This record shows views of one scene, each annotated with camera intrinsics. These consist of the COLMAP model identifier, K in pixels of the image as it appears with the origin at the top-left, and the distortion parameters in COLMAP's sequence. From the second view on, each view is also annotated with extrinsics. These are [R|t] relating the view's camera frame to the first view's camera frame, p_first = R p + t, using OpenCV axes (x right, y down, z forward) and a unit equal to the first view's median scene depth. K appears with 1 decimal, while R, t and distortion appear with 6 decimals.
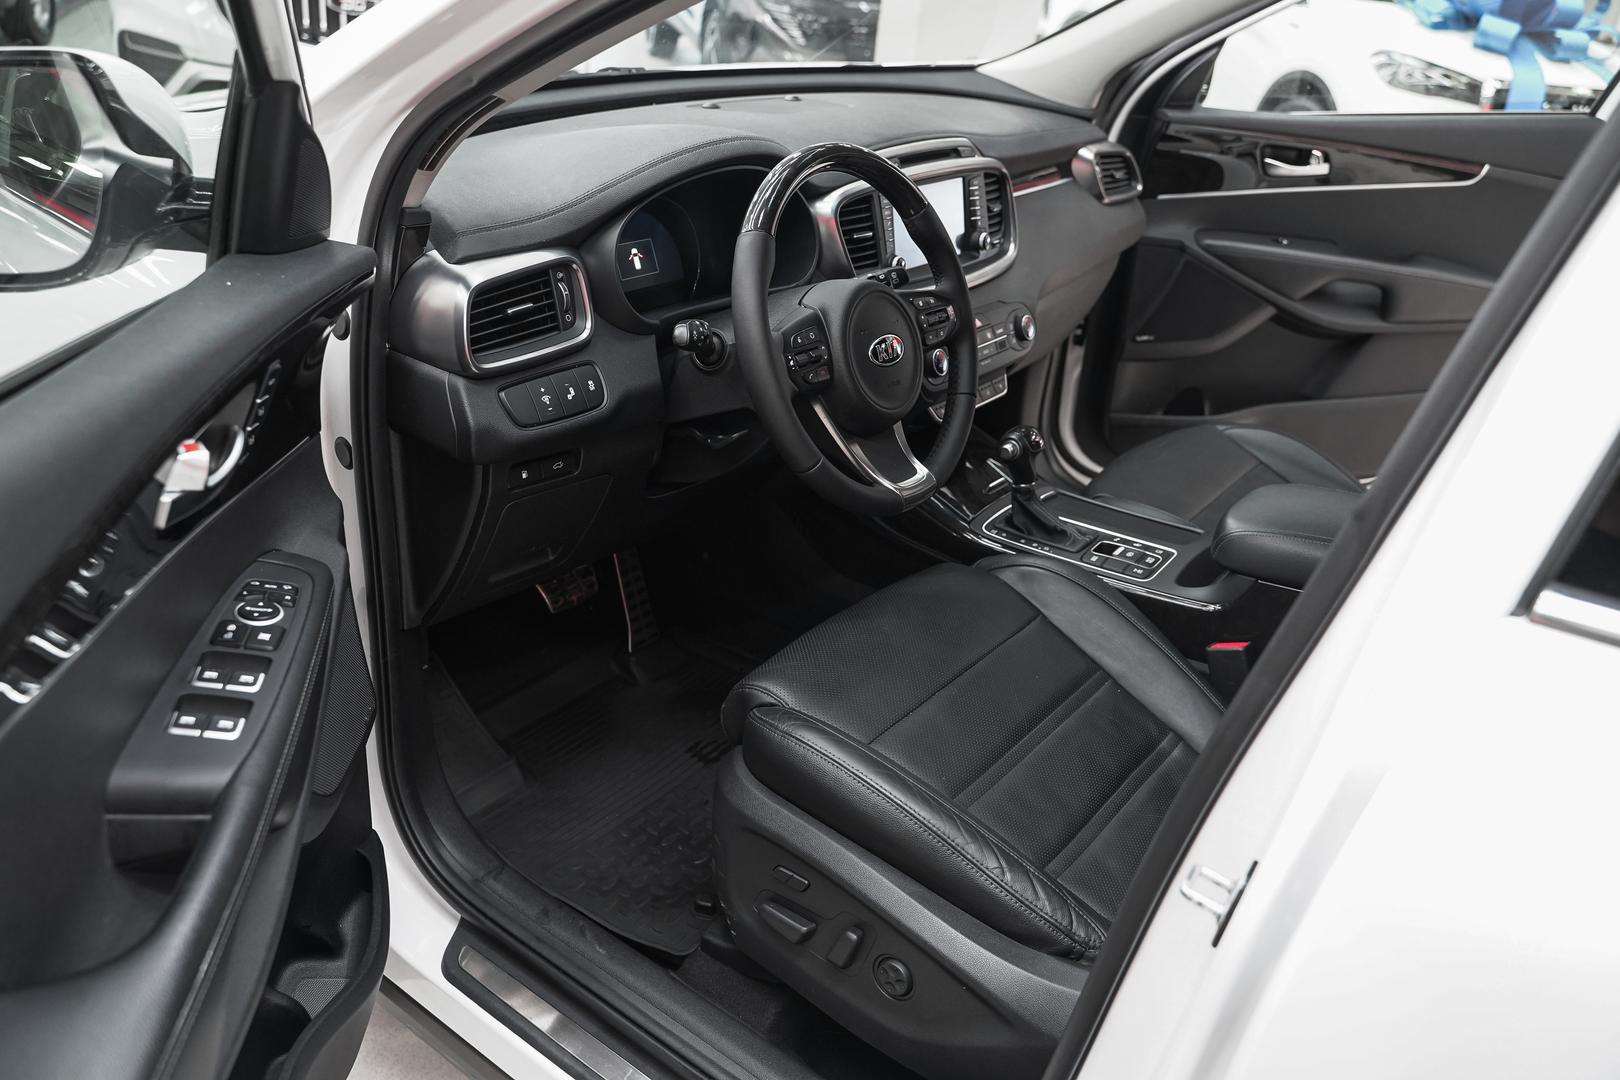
lens RADIAL K [[1295.8, 0, 820.9], [0, 1295.8, 537.7], [0, 0, 1]] dist [-0.004591, 0.006401]
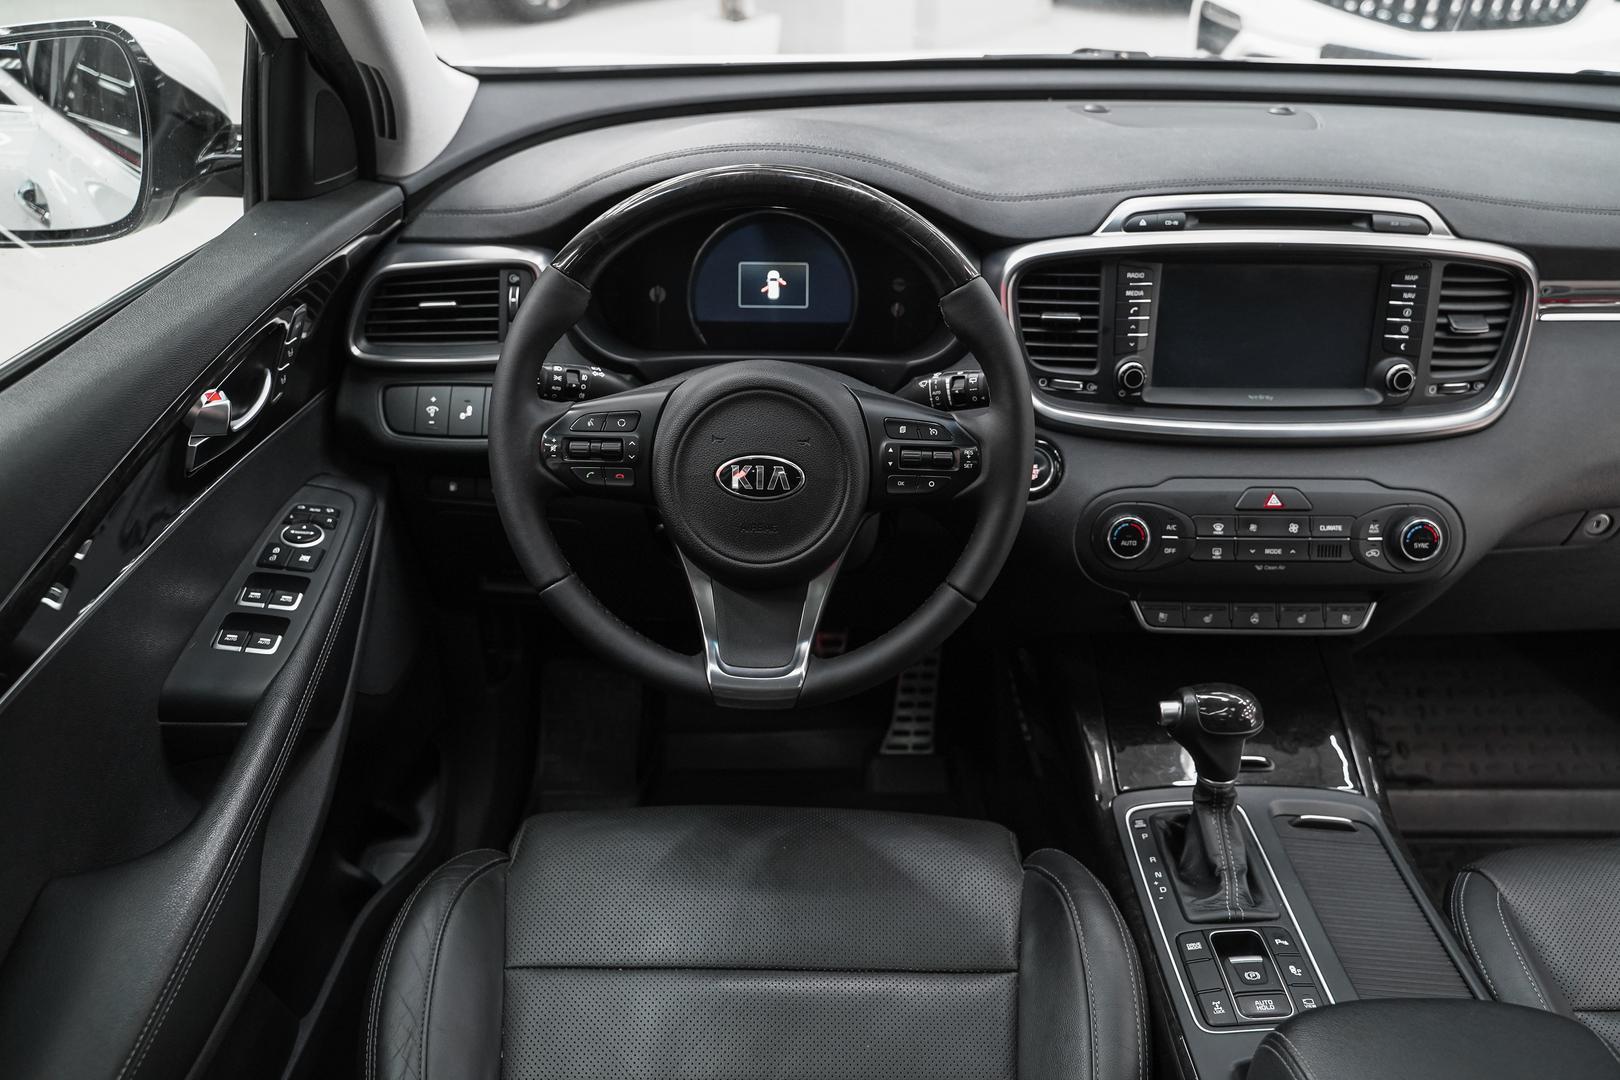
lens RADIAL K [[1295.8, 0, 820.9], [0, 1295.8, 537.7], [0, 0, 1]] dist [-0.004591, 0.006401]
pose [[0.598318, 0.330695, -0.729833, 0.428405], [-0.317514, 0.934144, 0.162972, -0.176451], [0.735663, 0.134223, 0.663915, 0.433572]]
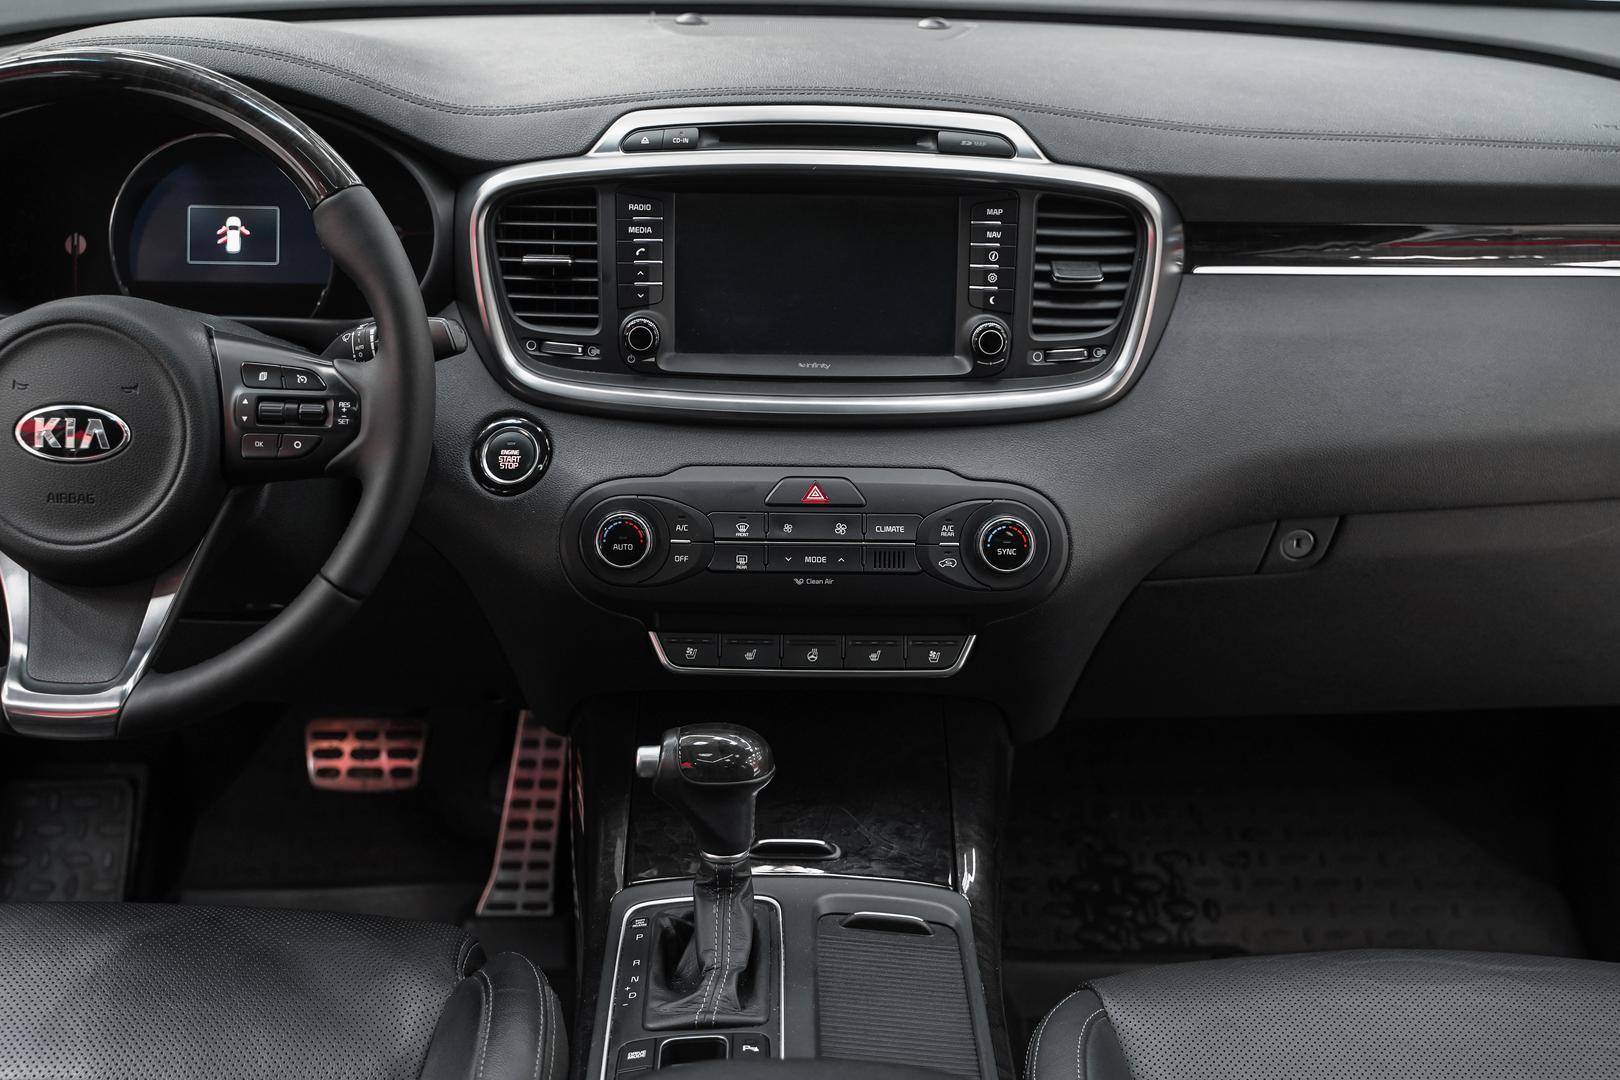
lens RADIAL K [[2004.1, 0, 816.3], [0, 2004.1, 531.5], [0, 0, 1]] dist [0.014291, 0.011905]
pose [[0.602799, 0.244121, -0.759630, 0.650344], [-0.320862, 0.945840, 0.049344, -0.183687], [0.730534, 0.213992, 0.648481, 0.522727]]
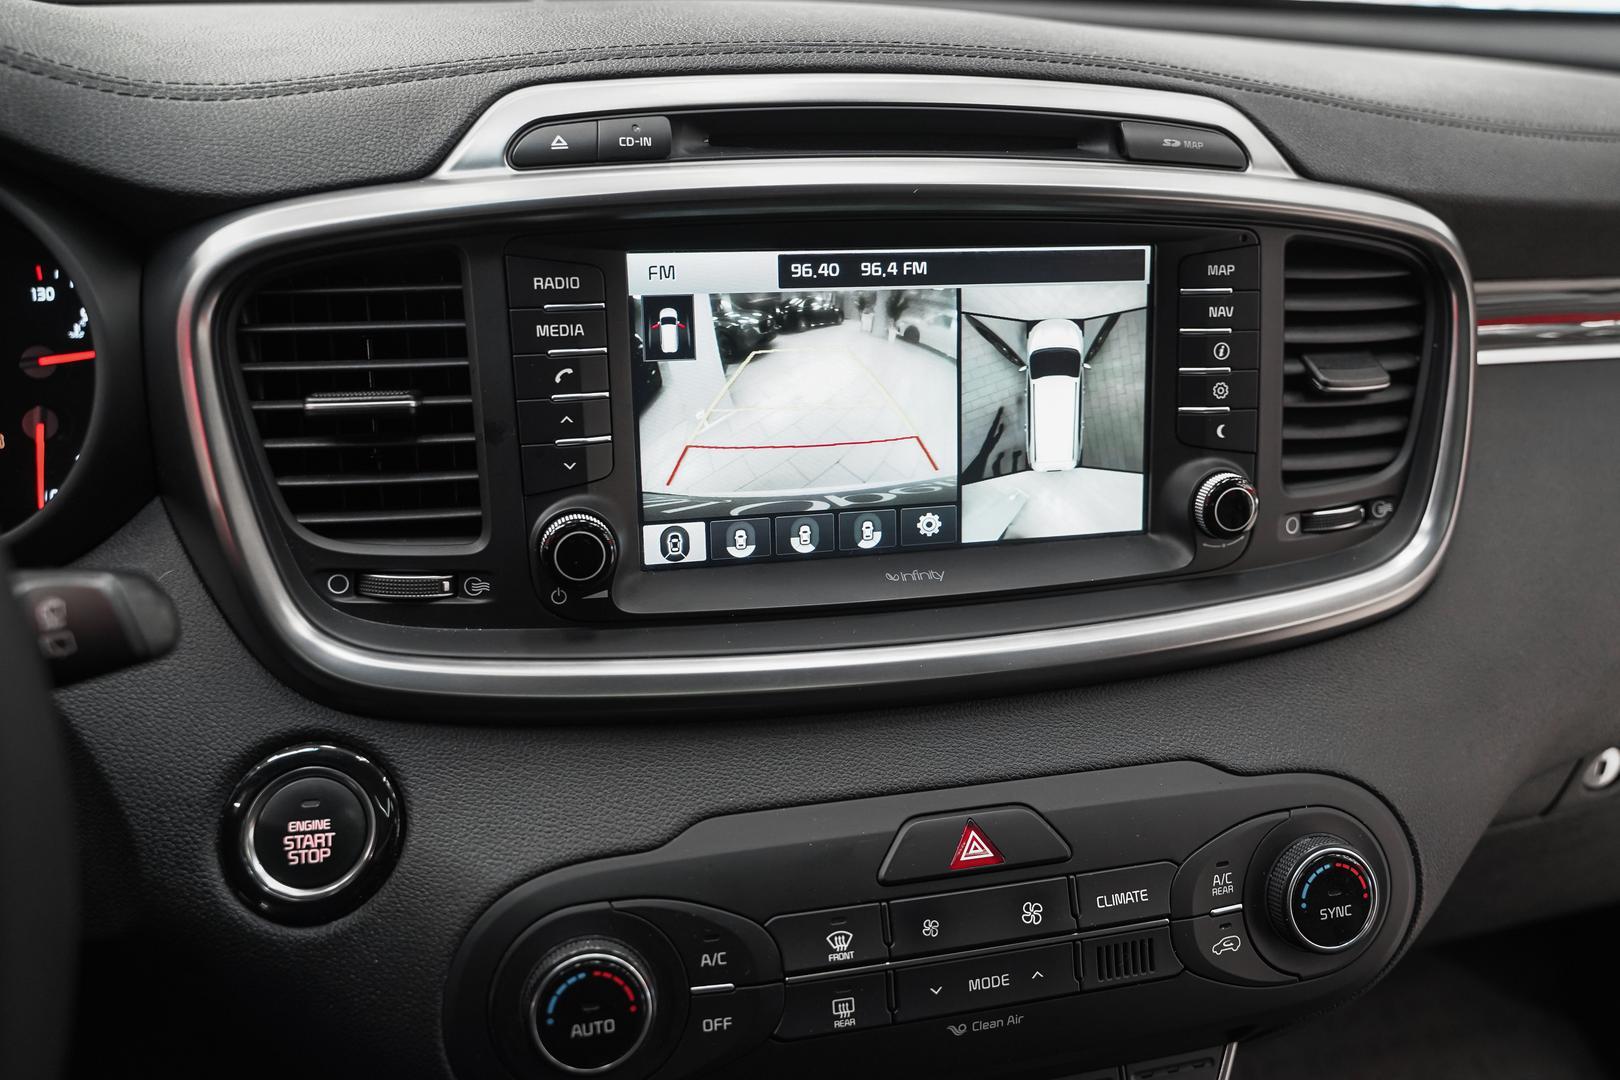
lens RADIAL K [[1374.9, 0, 859.7], [0, 1374.9, 525.9], [0, 0, 1]] dist [-0.008523, -0.001898]
pose [[0.785903, 0.182294, -0.590869, 0.231279], [-0.247539, 0.968398, -0.030478, -0.202932], [0.566640, 0.170216, 0.806192, 0.760934]]
